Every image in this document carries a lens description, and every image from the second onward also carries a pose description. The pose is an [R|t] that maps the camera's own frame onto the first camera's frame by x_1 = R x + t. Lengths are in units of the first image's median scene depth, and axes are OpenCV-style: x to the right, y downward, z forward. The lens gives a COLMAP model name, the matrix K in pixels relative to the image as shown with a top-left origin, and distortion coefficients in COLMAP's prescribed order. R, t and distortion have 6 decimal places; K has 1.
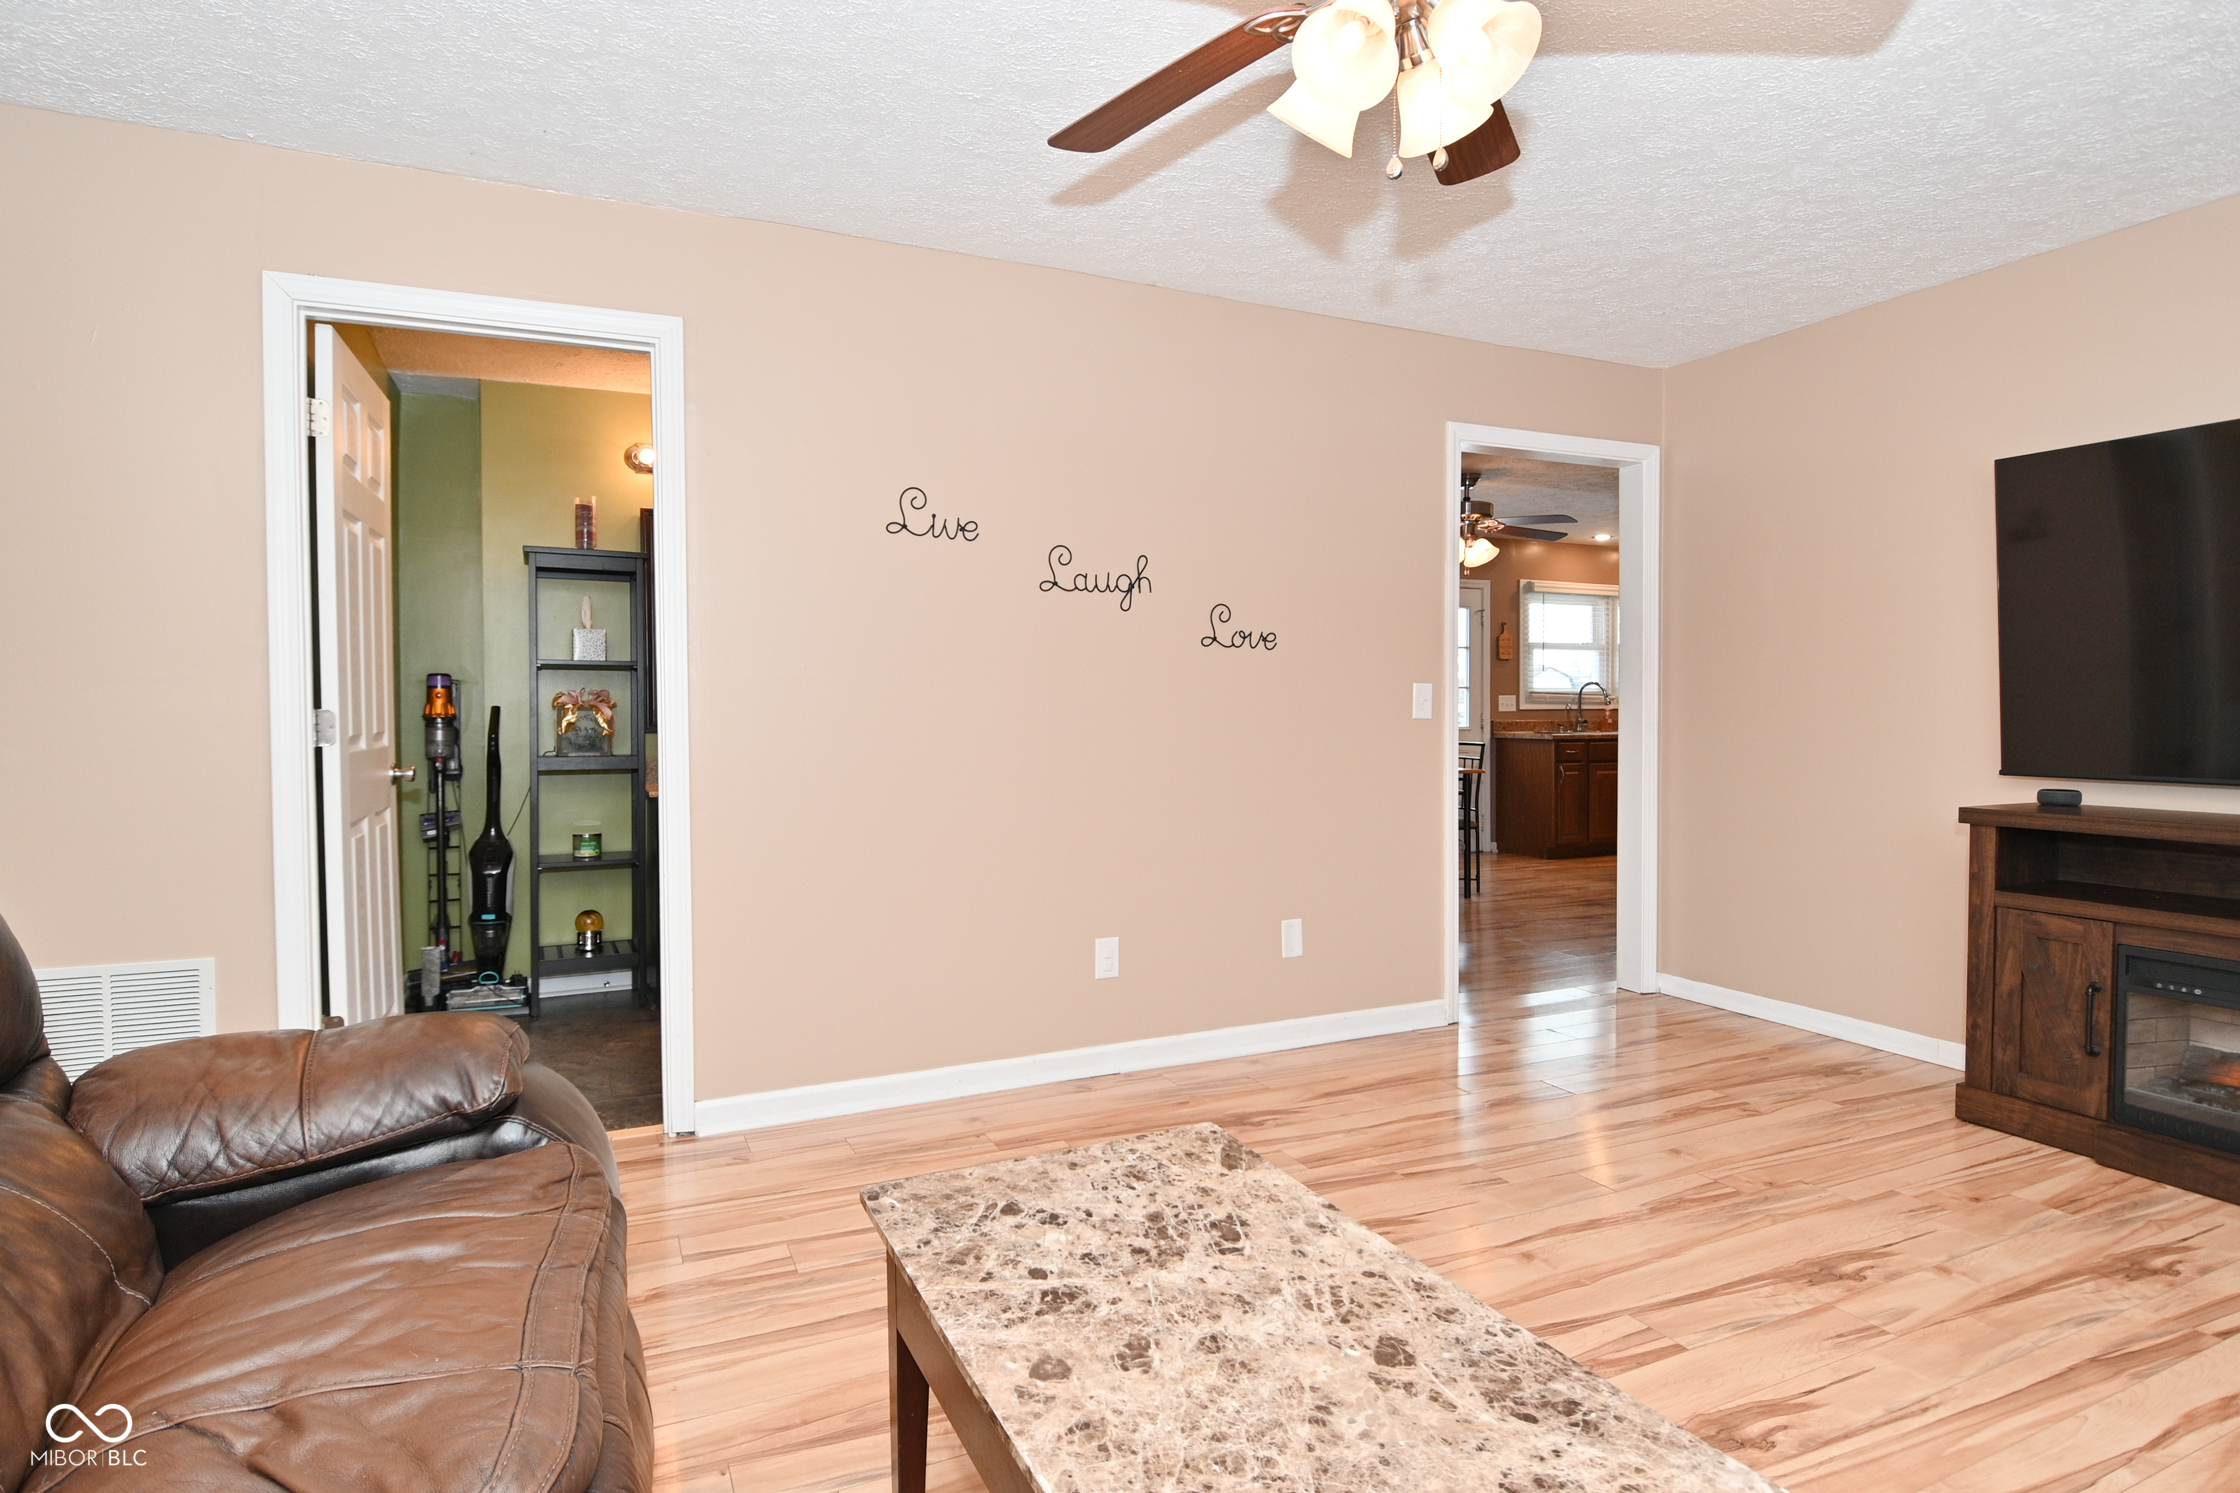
lens RADIAL K [[1181.2, 0, 1133.1], [0, 1181.2, 734.5], [0, 0, 1]] dist [0.007947, -0.018908]
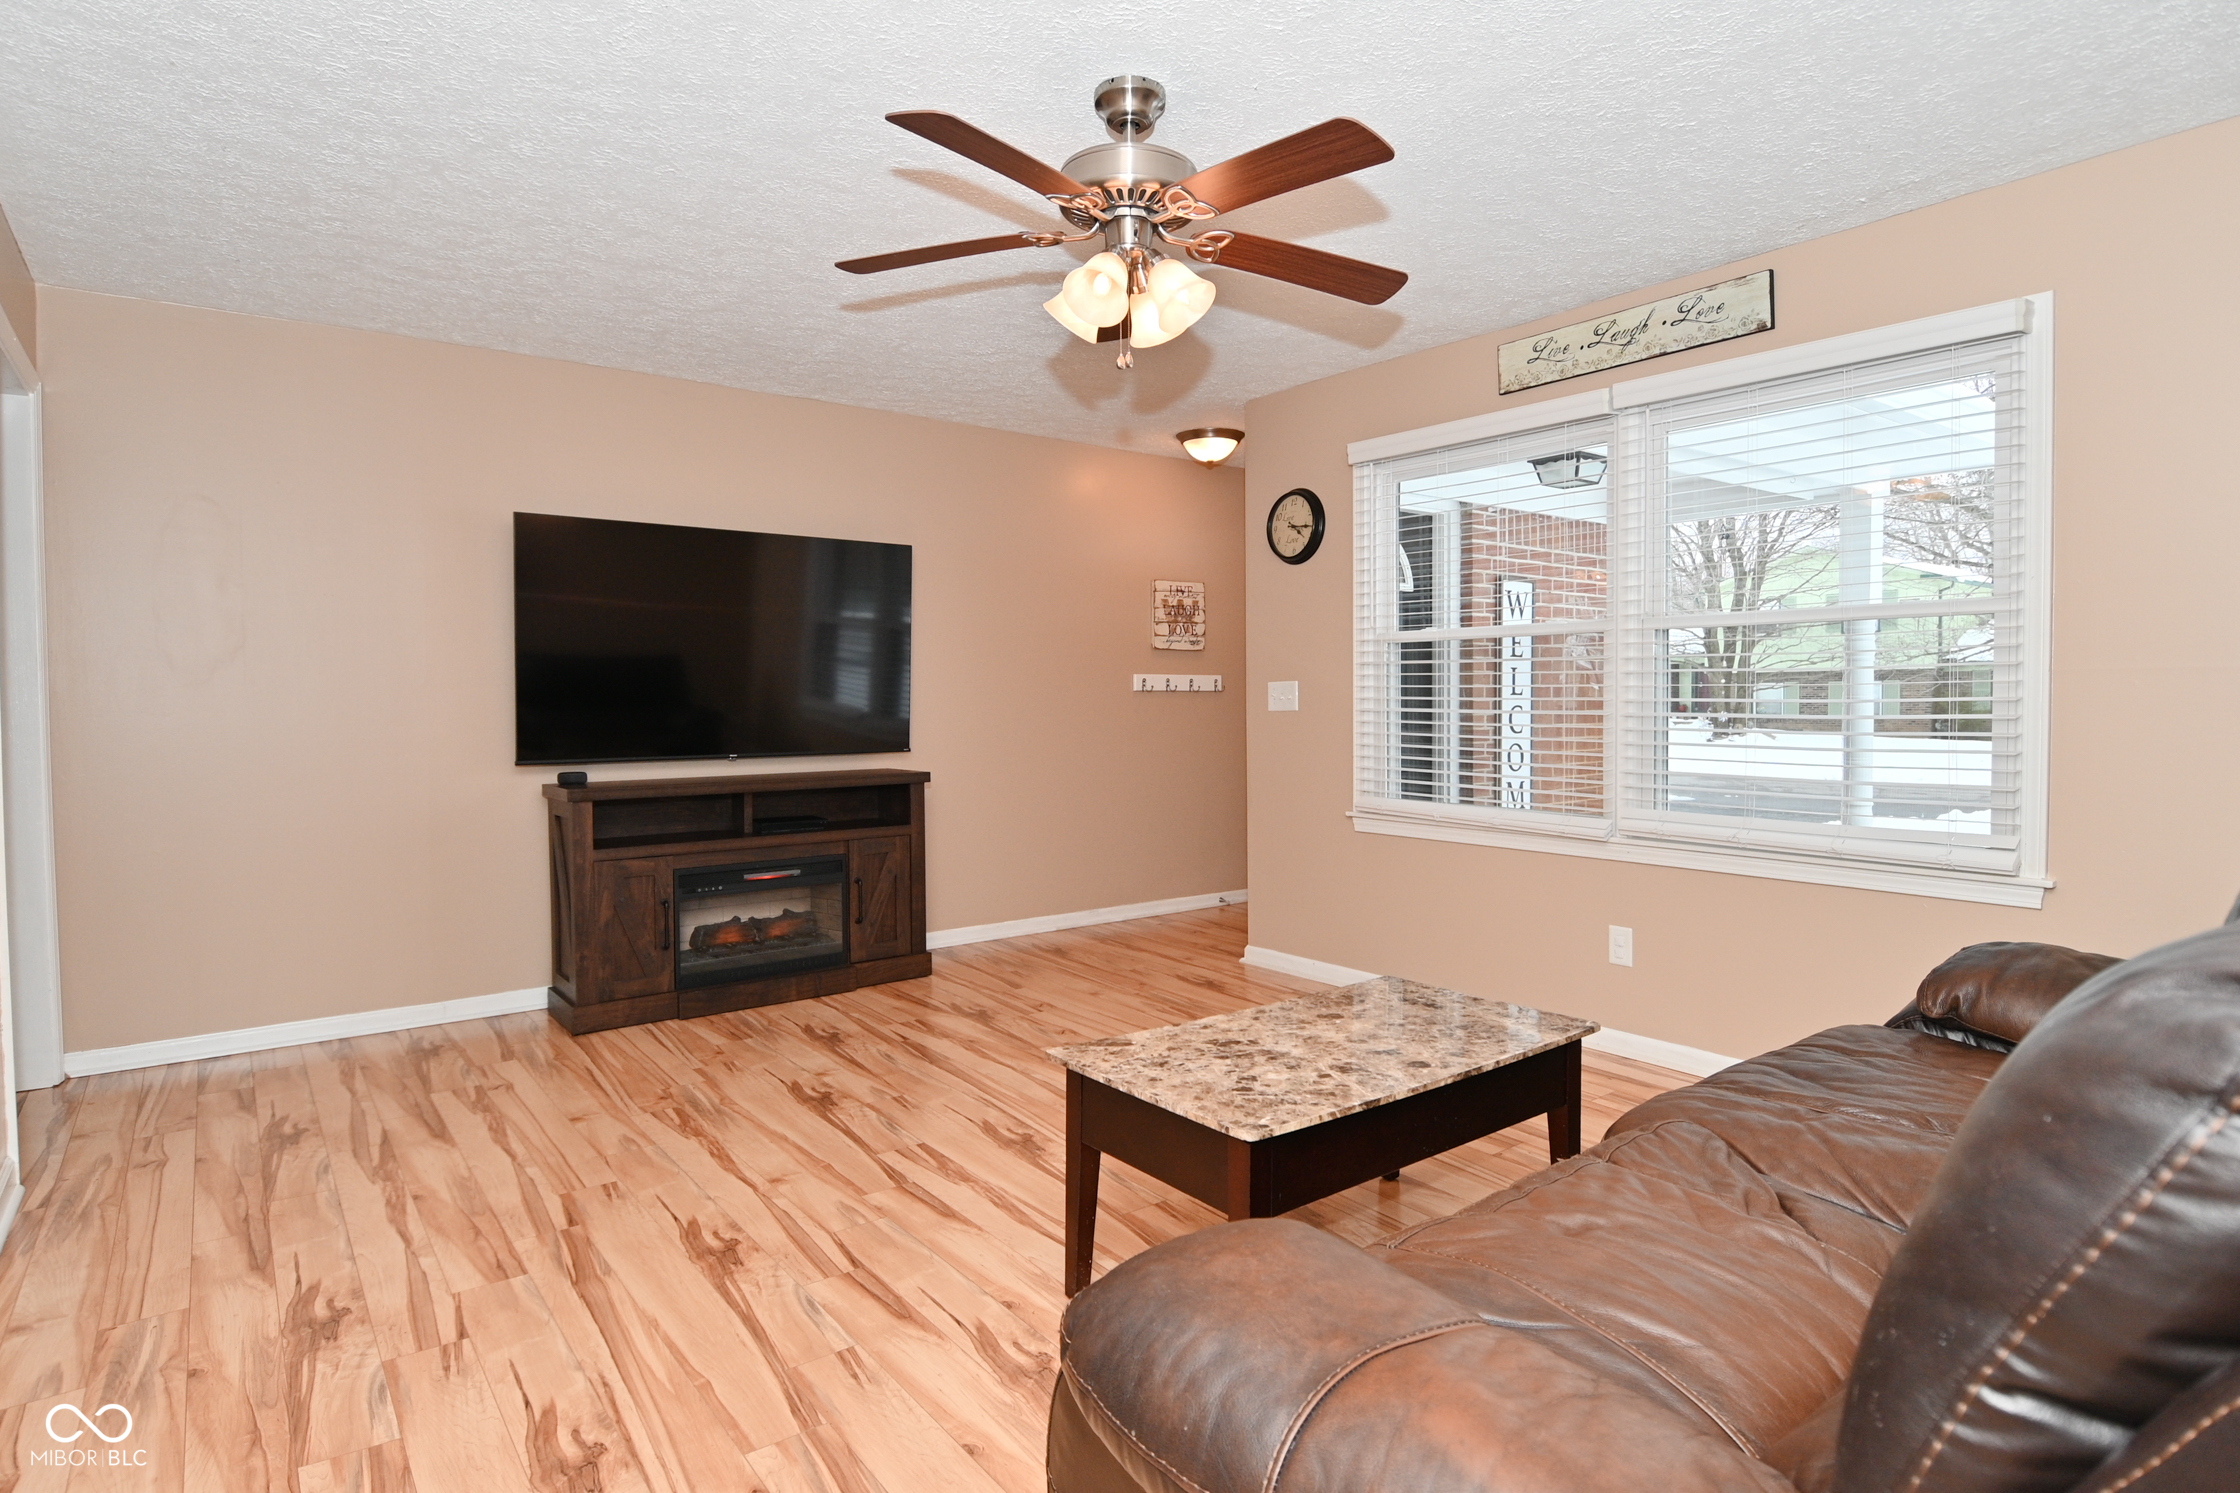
lens RADIAL K [[1181.2, 0, 1117.6], [0, 1181.2, 732.8], [0, 0, 1]] dist [0.007947, -0.018908]
pose [[-0.209333, -0.021127, 0.977616, -0.812637], [0.031242, 0.999112, 0.028282, -0.020564], [-0.977345, 0.036463, -0.208487, 0.842501]]
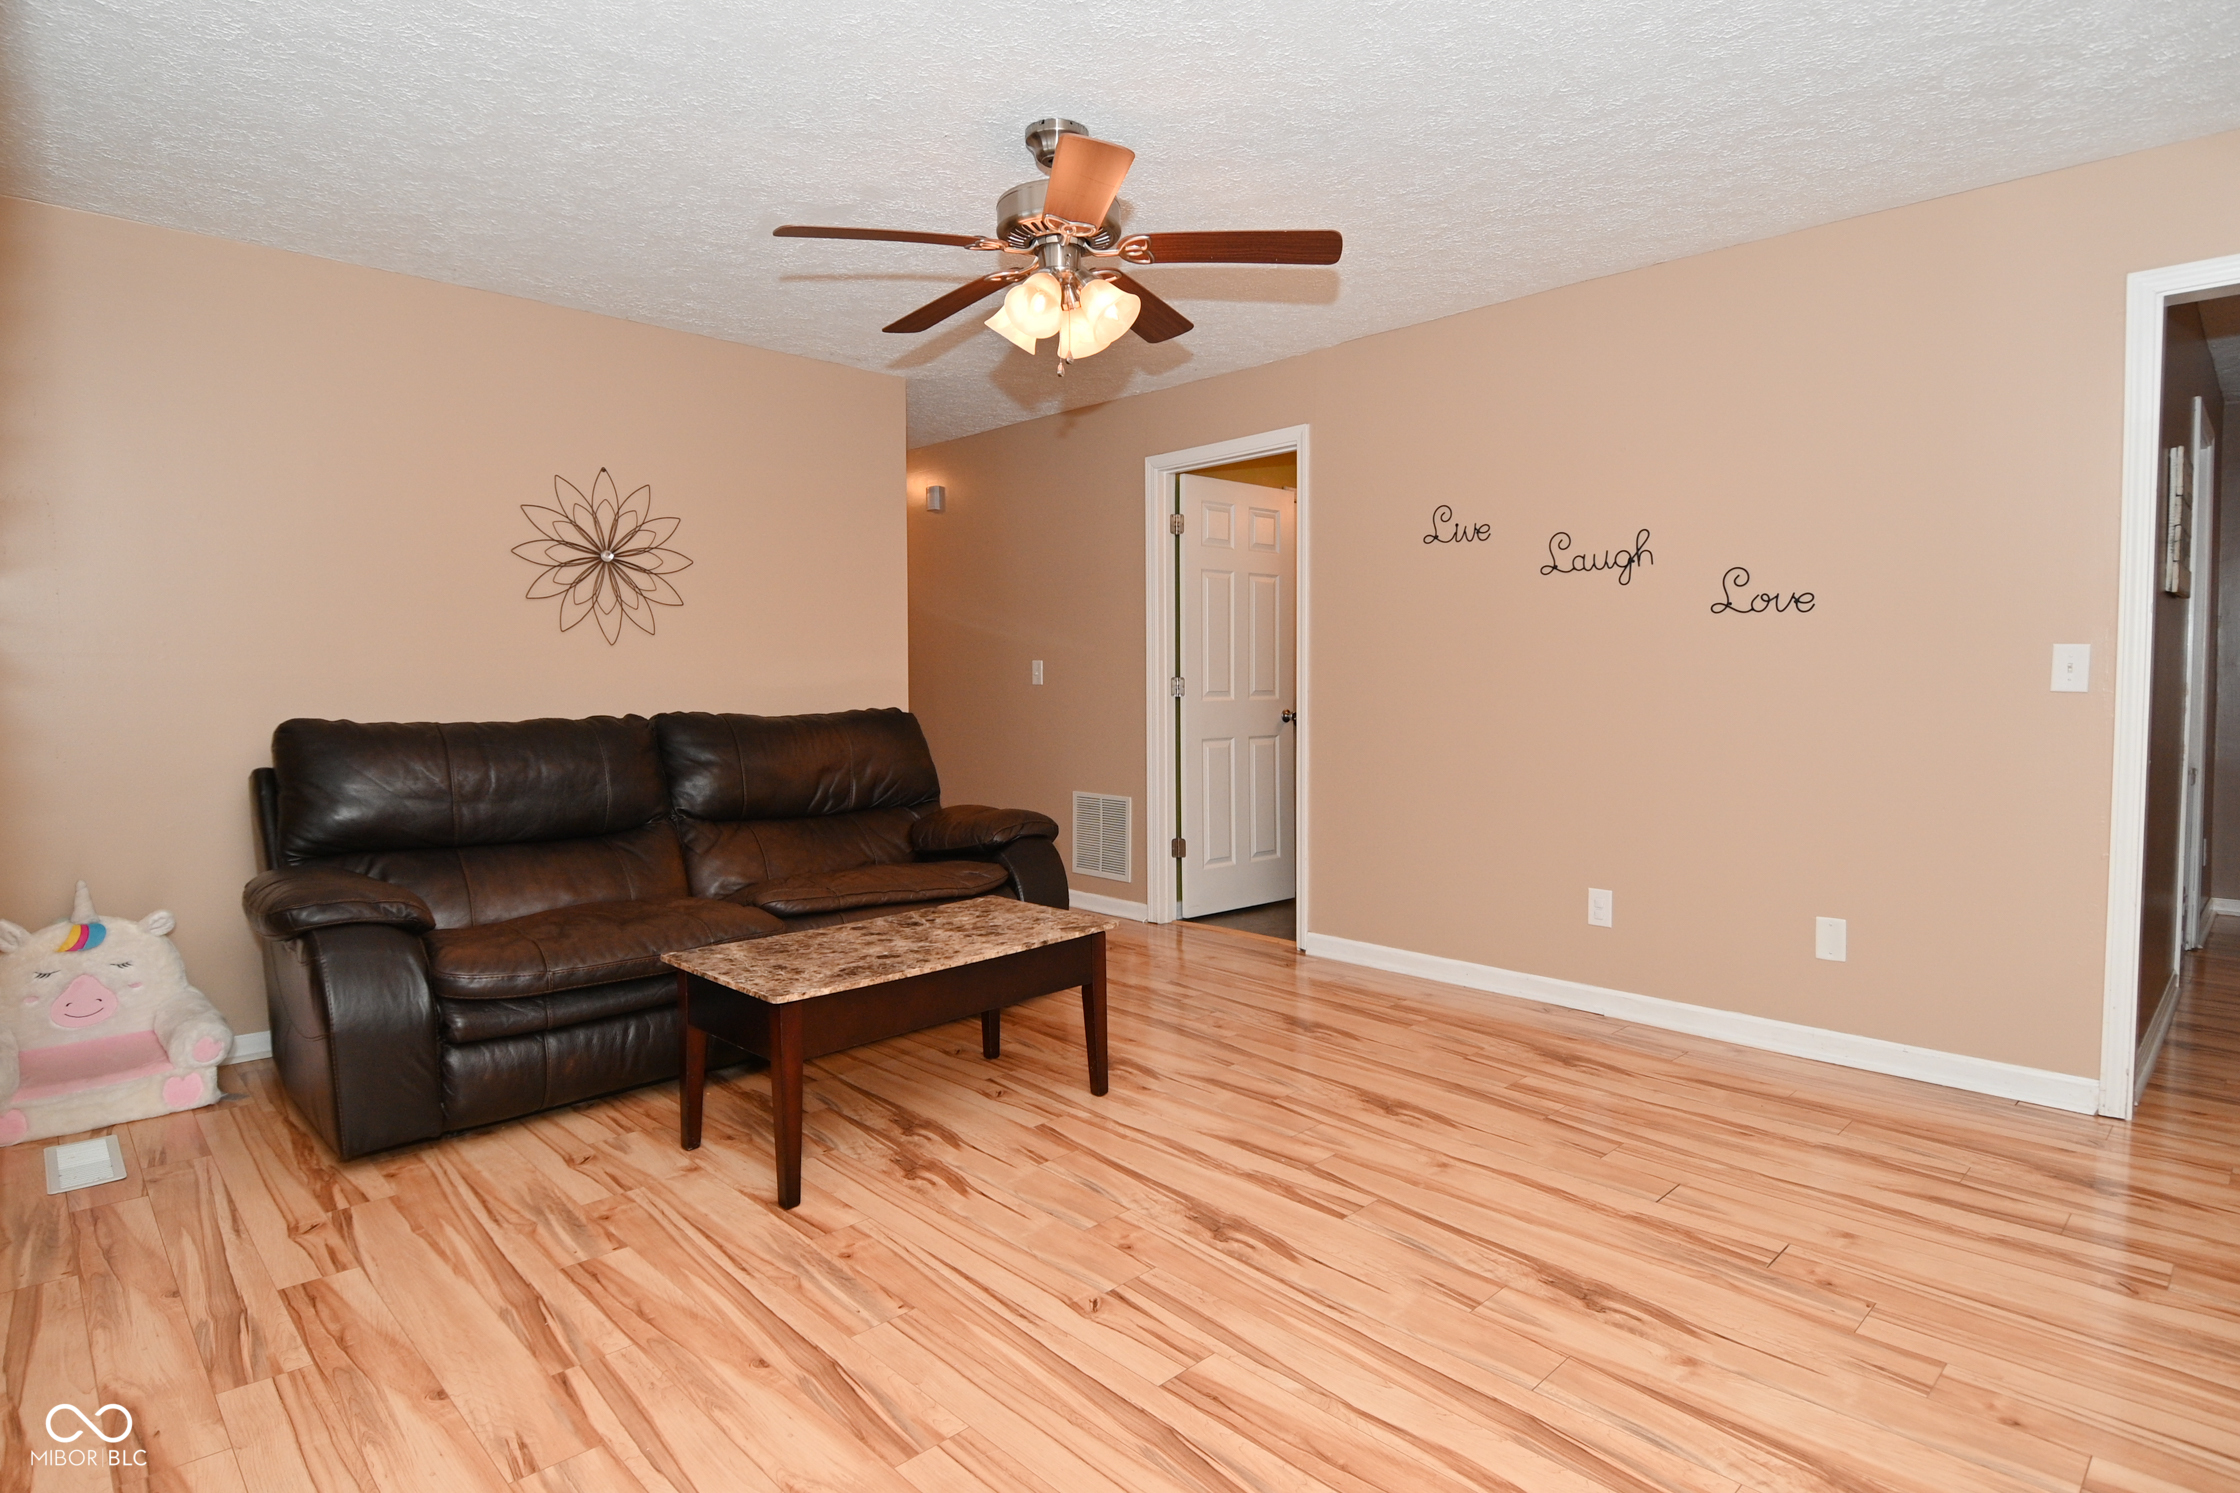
lens RADIAL K [[1181.2, 0, 1120.4], [0, 1181.2, 737.3], [0, 0, 1]] dist [0.007947, -0.018908]
pose [[0.321224, 0.047968, -0.945788, 1.198117], [-0.021259, 0.998830, 0.043438, -0.006443], [0.946765, 0.006153, 0.321868, 0.325246]]
